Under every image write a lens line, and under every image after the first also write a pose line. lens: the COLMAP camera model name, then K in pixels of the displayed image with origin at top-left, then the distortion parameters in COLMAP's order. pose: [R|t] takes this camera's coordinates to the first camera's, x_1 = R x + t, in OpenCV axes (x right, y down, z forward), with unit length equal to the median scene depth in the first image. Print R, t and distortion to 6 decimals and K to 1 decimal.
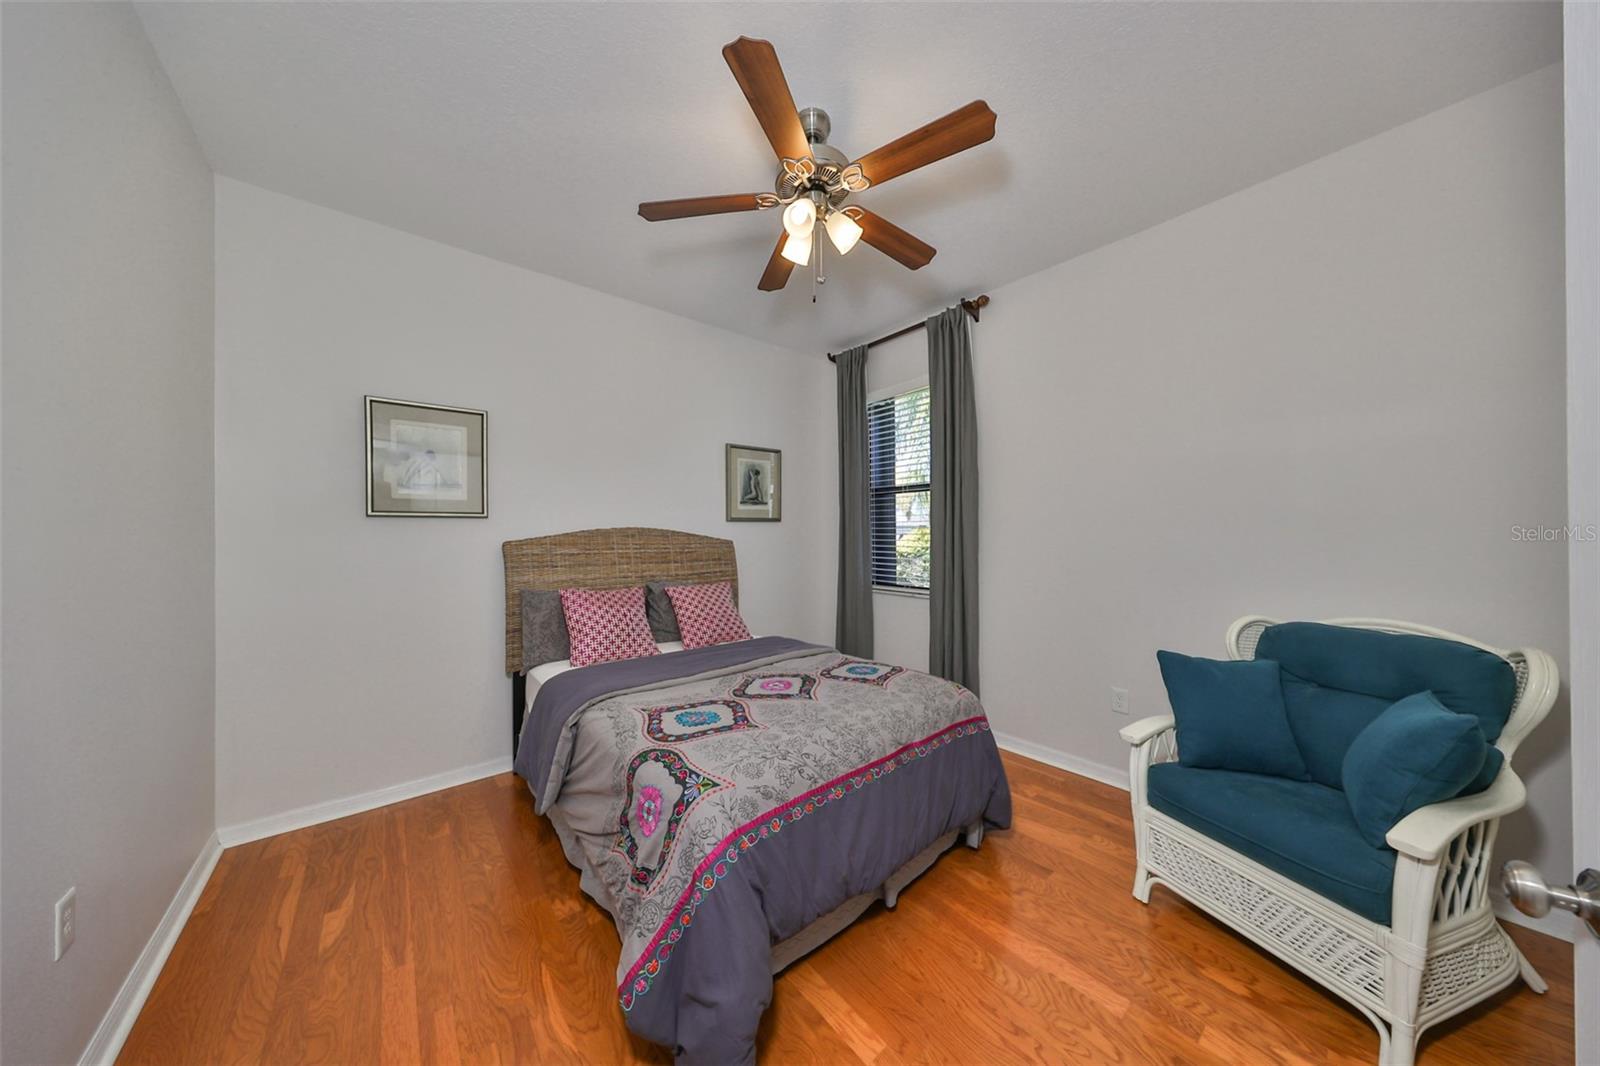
lens RADIAL K [[508.5, 0, 803.0], [0, 508.5, 536.9], [0, 0, 1]] dist [0.000546, 0.000044]
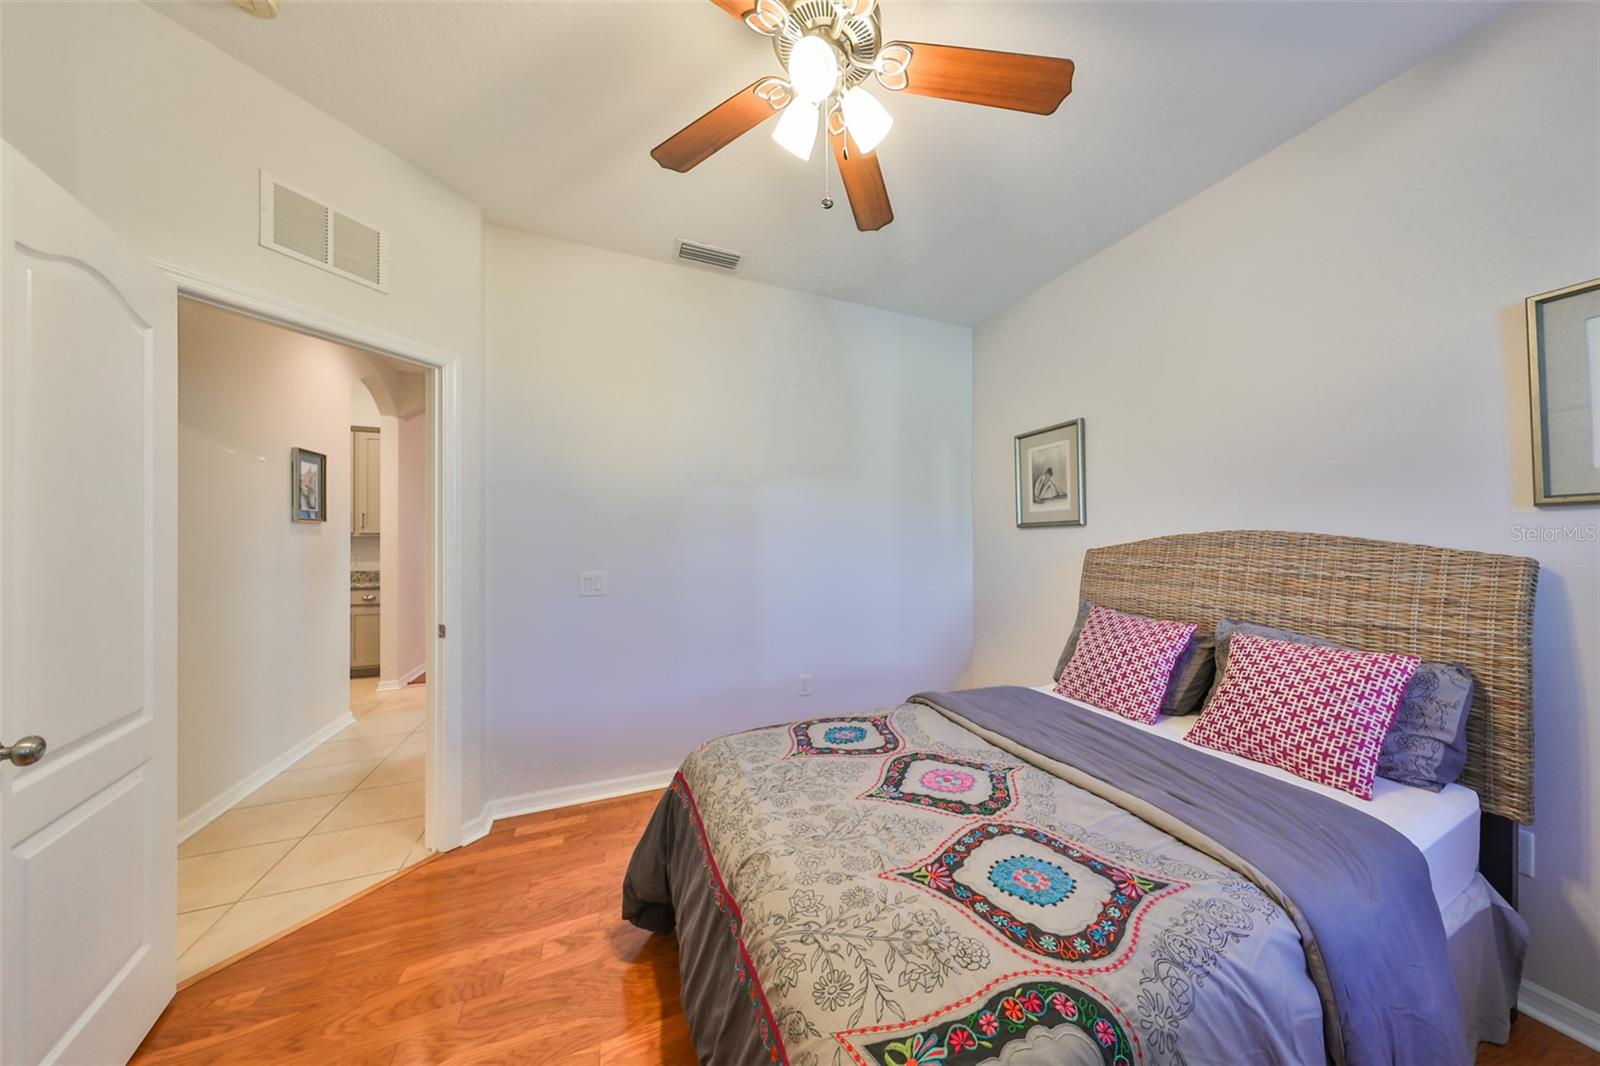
lens RADIAL K [[447.3, 0, 777.2], [0, 447.3, 533.5], [0, 0, 1]] dist [-0.000388, -0.000012]
pose [[-0.280986, -0.015312, -0.959590, 0.565433], [-0.005598, 0.999882, -0.014316, -0.006262], [0.959696, 0.001349, -0.281038, 0.989798]]
